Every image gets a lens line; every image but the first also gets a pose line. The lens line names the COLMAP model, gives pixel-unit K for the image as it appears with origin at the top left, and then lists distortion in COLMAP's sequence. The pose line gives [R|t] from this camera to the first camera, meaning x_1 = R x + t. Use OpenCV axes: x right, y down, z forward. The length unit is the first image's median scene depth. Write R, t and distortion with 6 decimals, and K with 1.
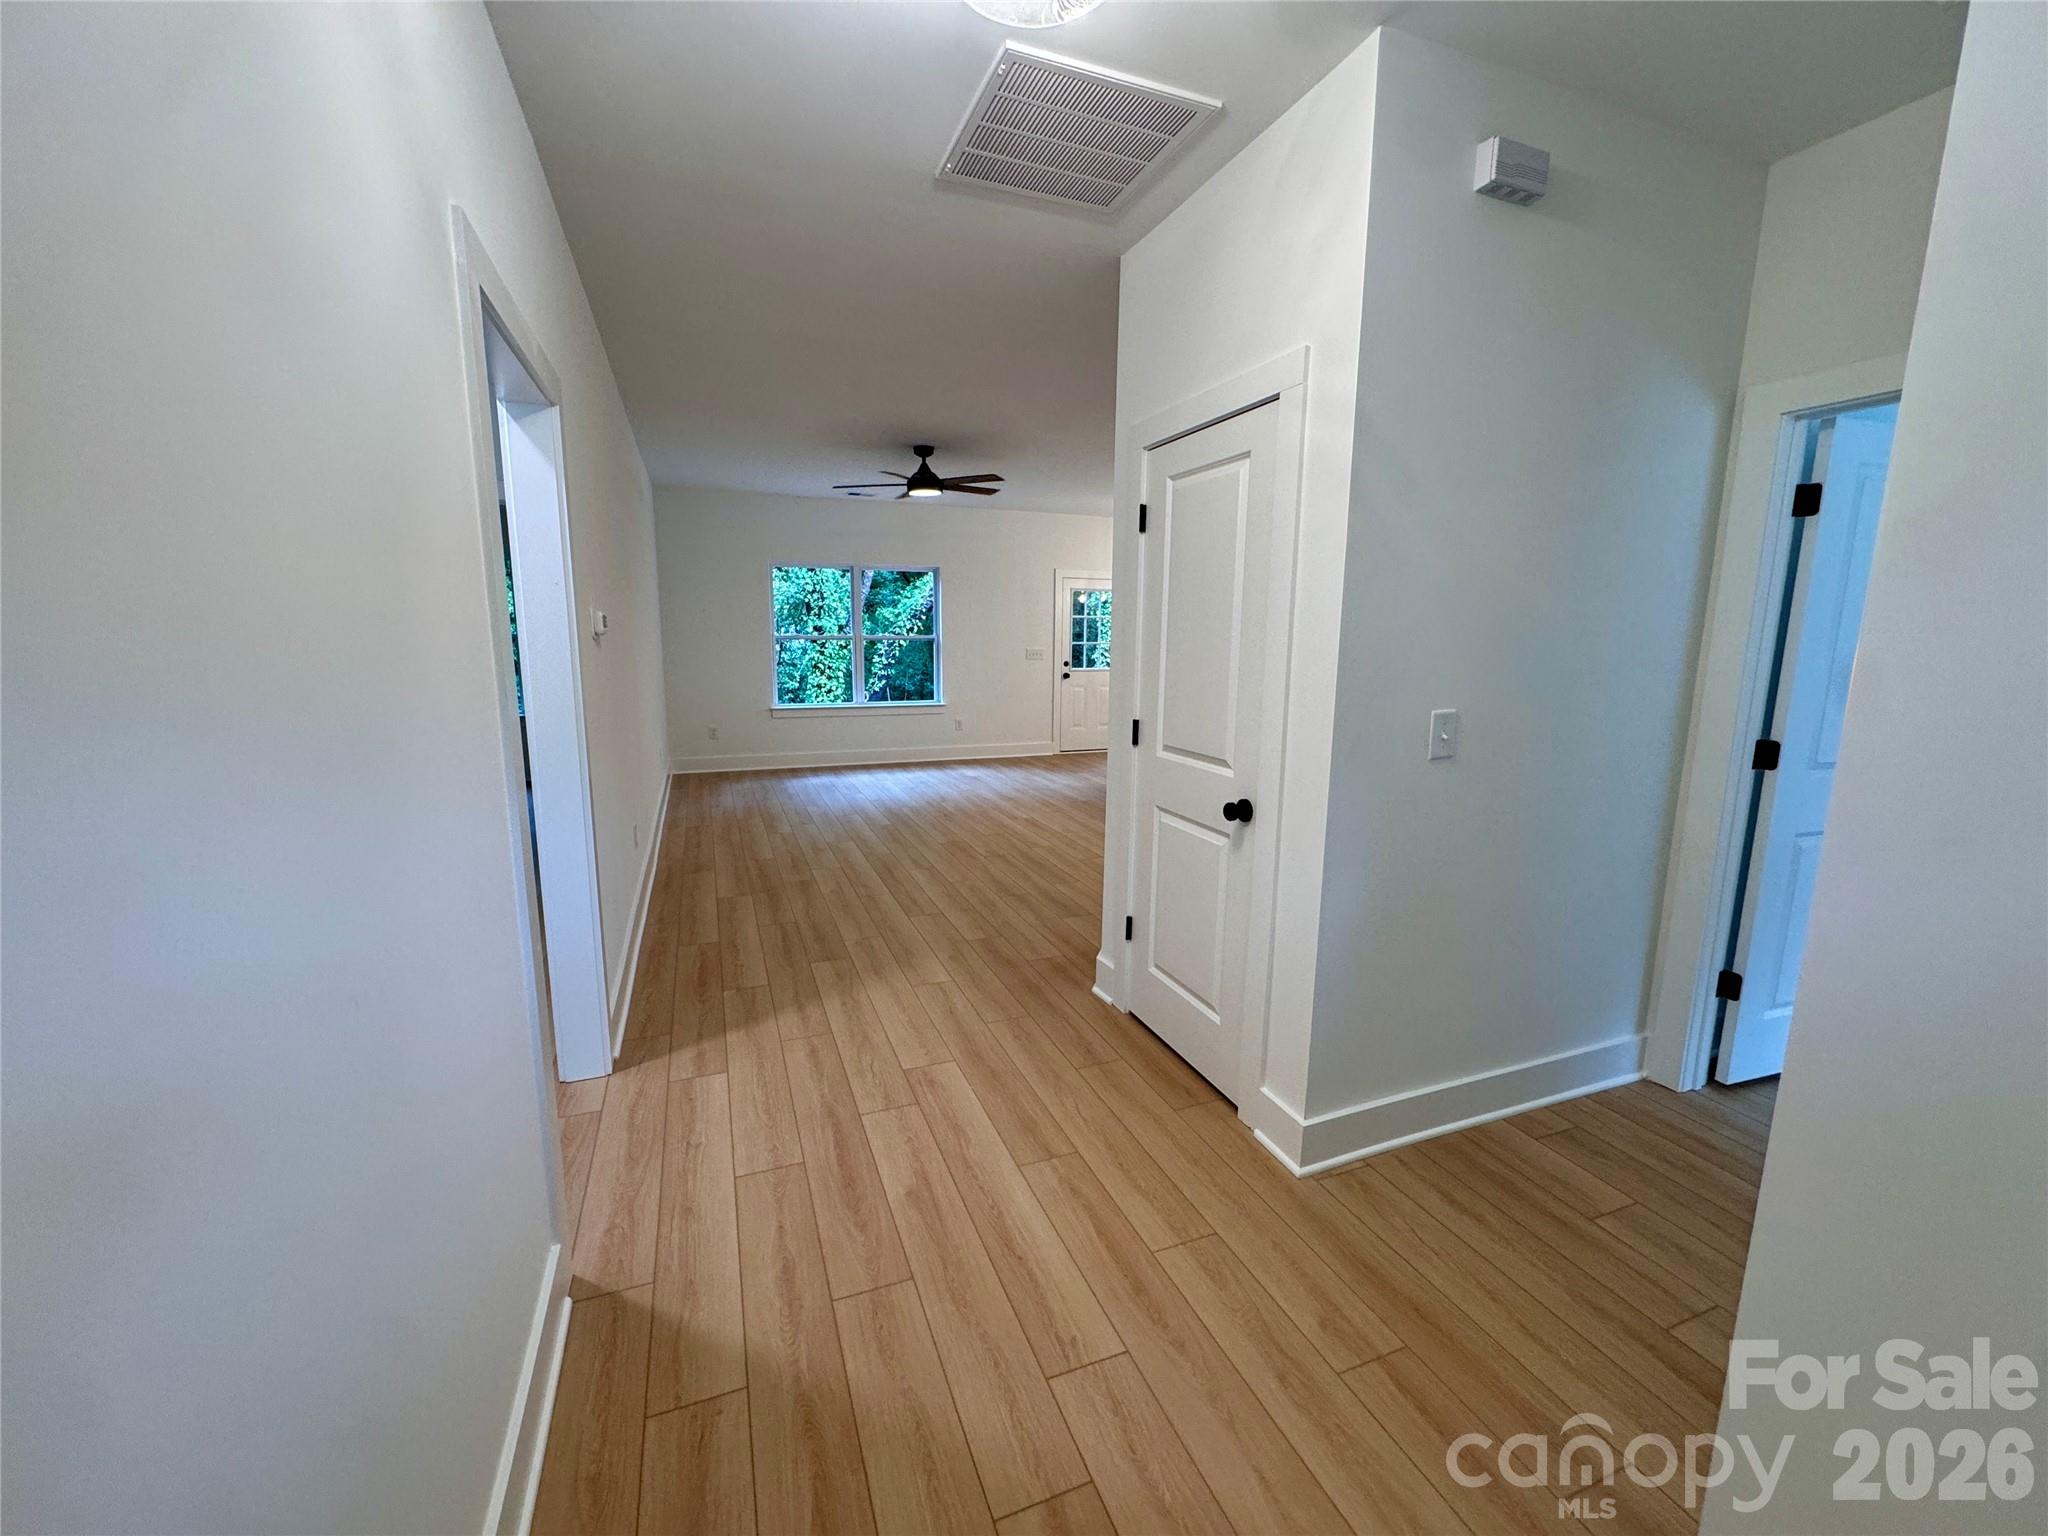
lens RADIAL K [[816.5, 0, 1031.1], [0, 816.5, 765.7], [0, 0, 1]] dist [-0.004097, 0.000858]
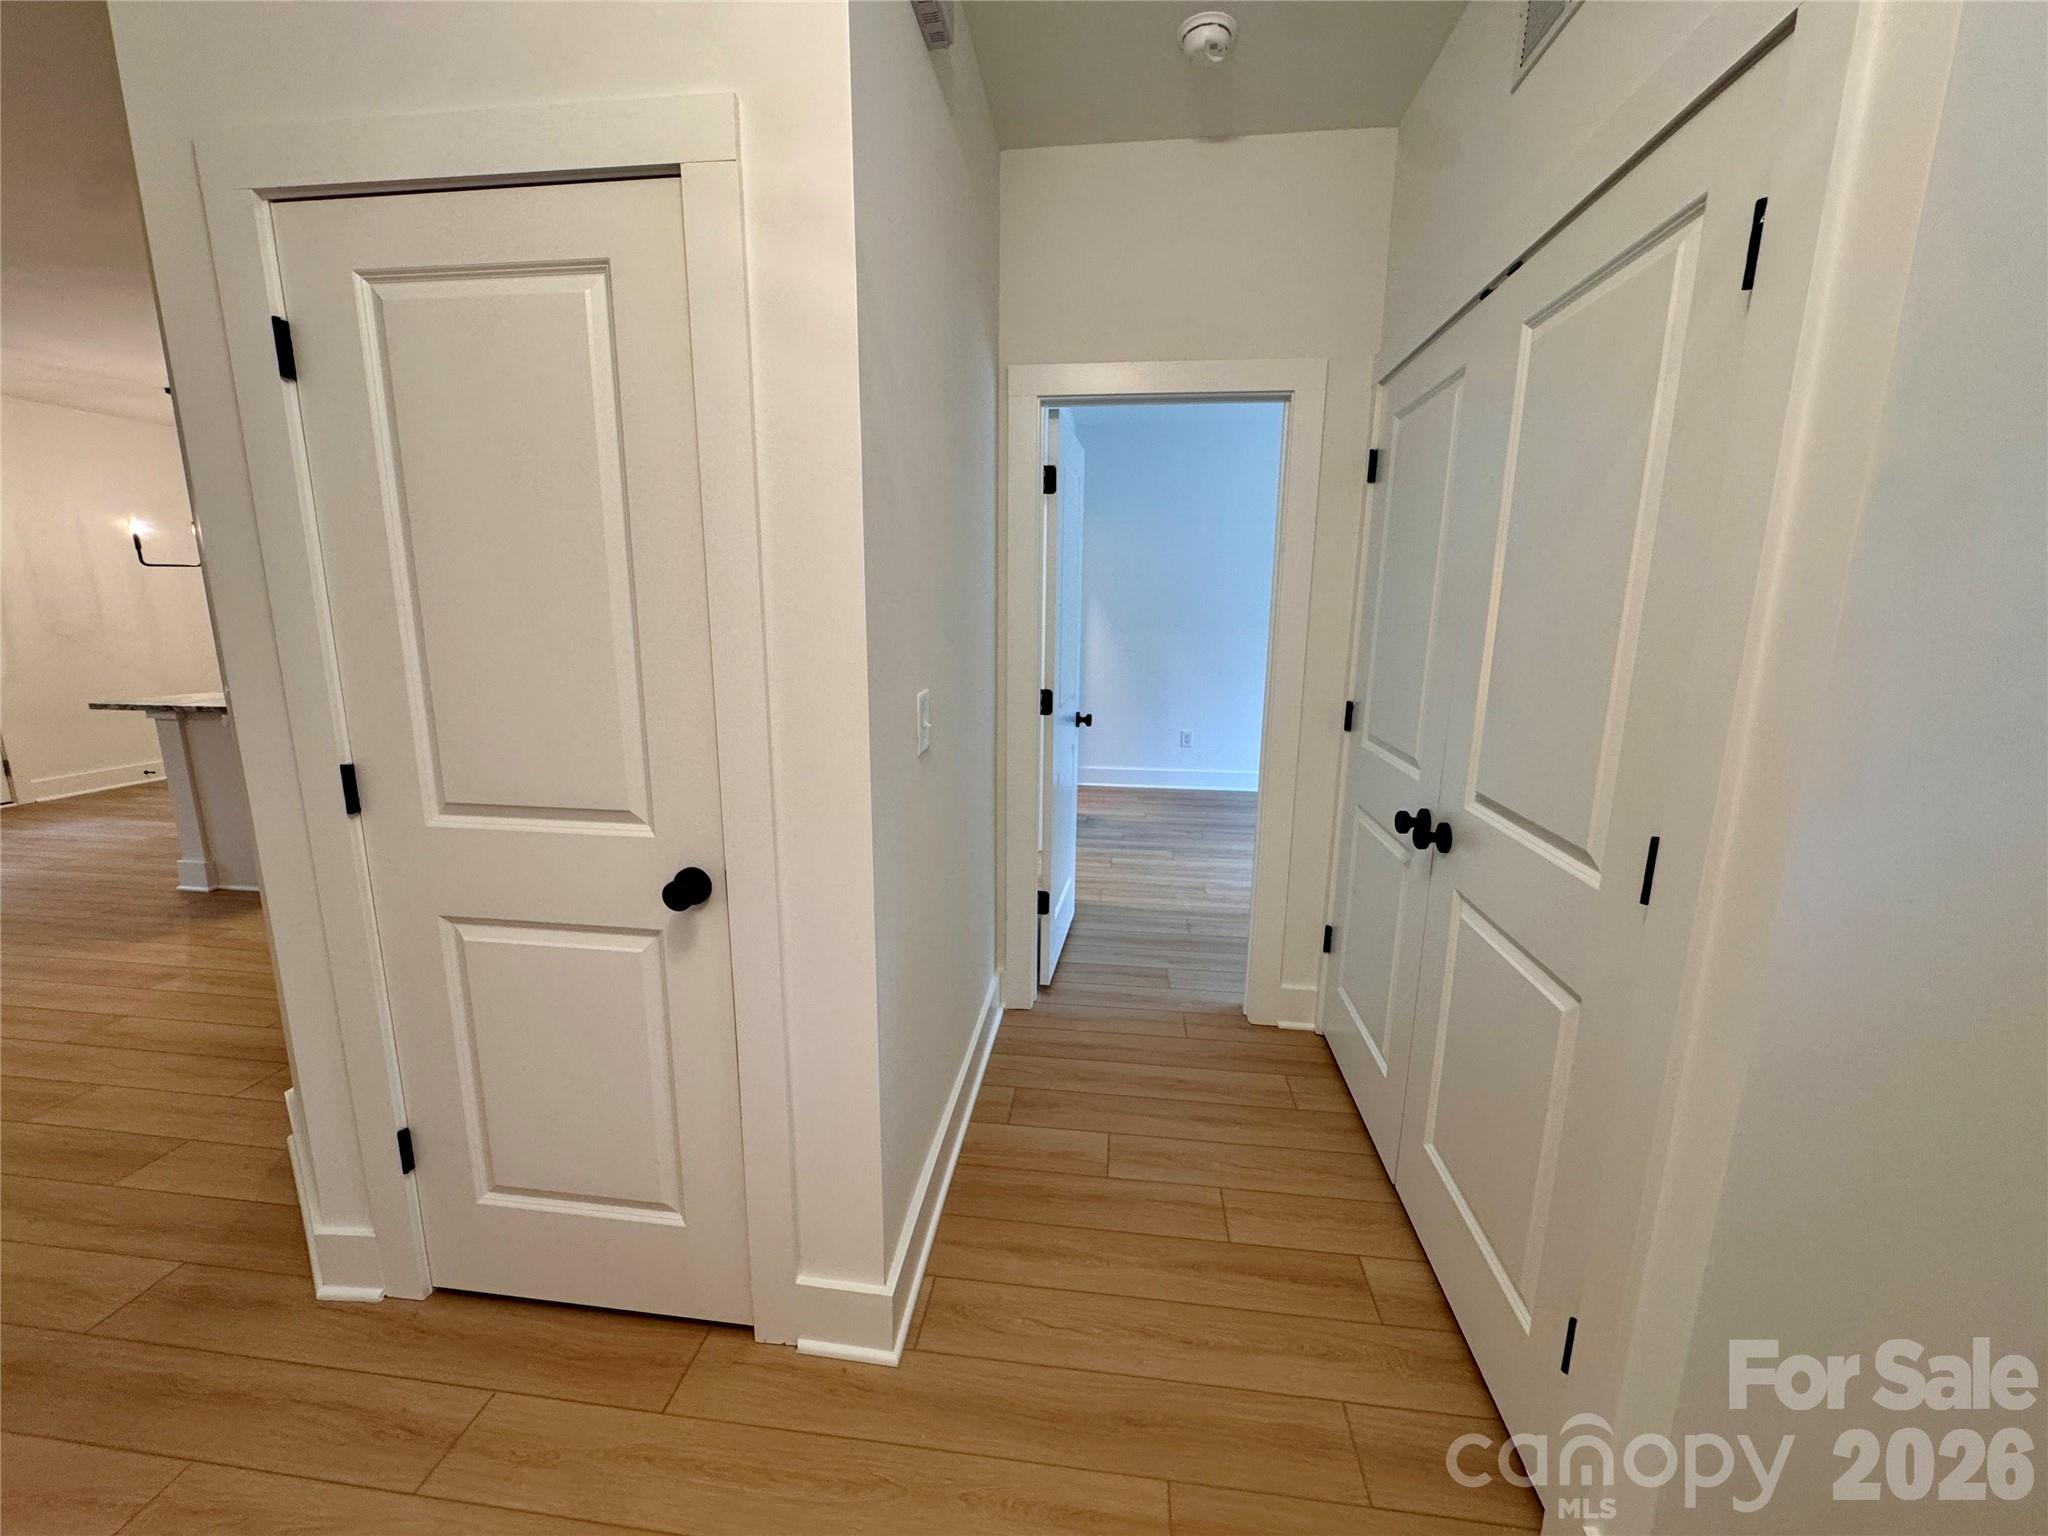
lens RADIAL K [[816.5, 0, 1025.1], [0, 816.5, 765.9], [0, 0, 1]] dist [-0.004097, 0.000858]
pose [[0.482575, -0.174951, 0.858204, -0.060656], [0.137746, 0.982813, 0.122898, -0.035716], [-0.864955, 0.058907, 0.498380, 0.231801]]
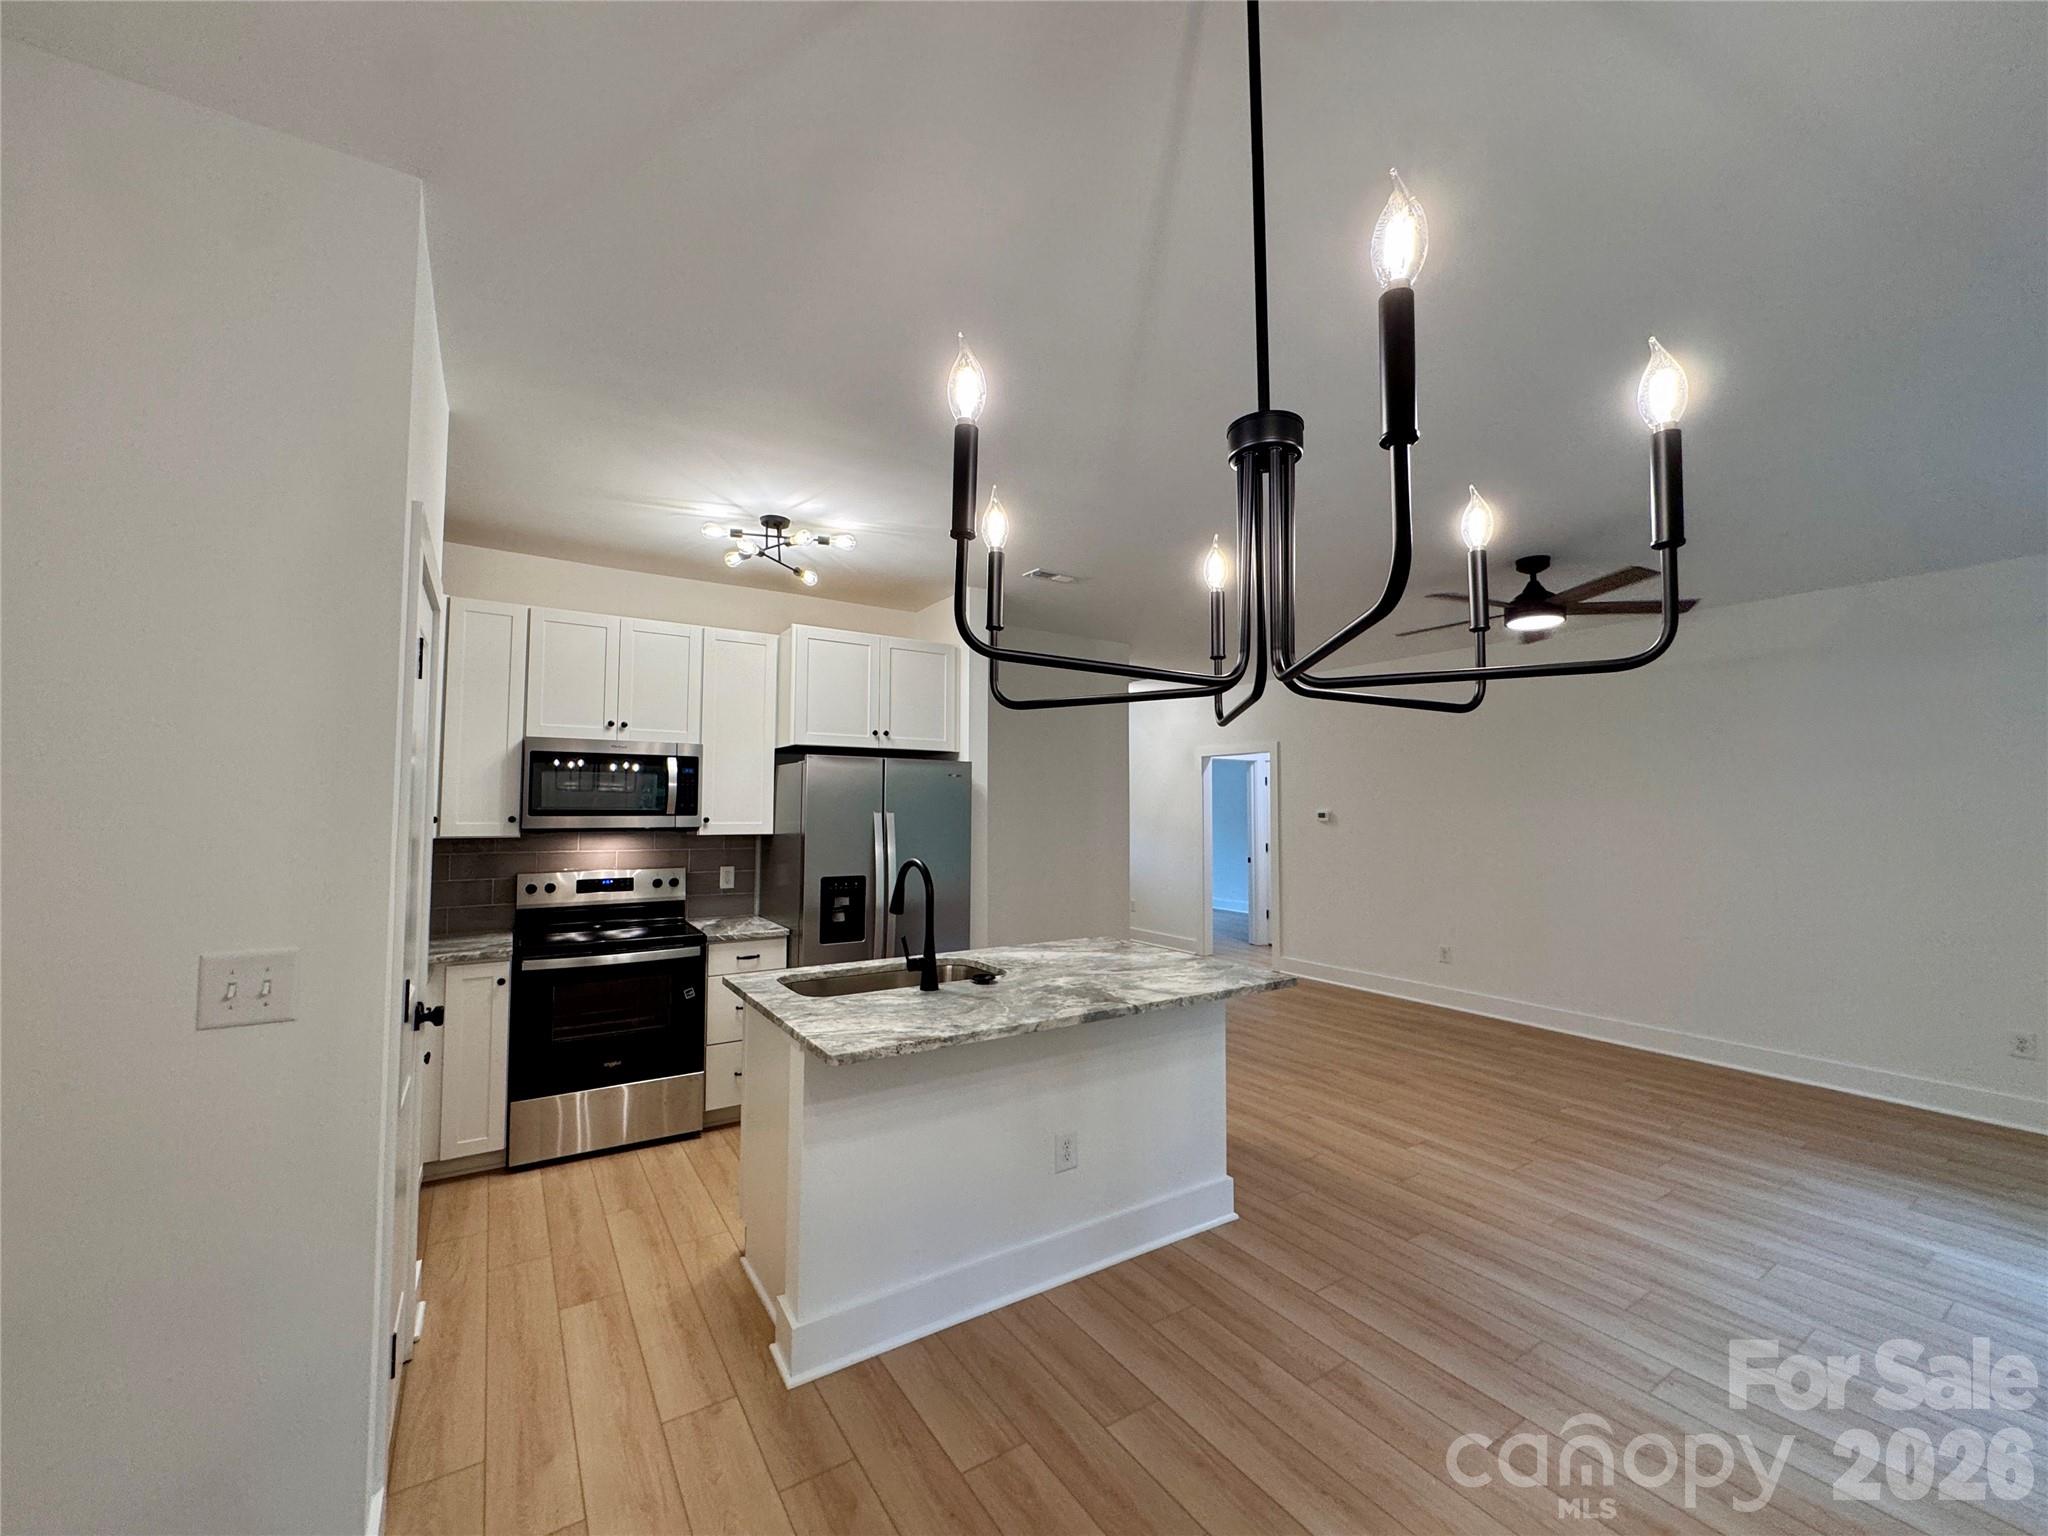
lens RADIAL K [[816.5, 0, 1018.0], [0, 816.5, 762.7], [0, 0, 1]] dist [-0.004097, 0.000858]
pose [[-0.982114, -0.022632, -0.186920, 0.488790], [-0.042694, 0.993660, 0.104009, -0.324005], [0.183381, 0.110129, -0.976854, 1.902939]]
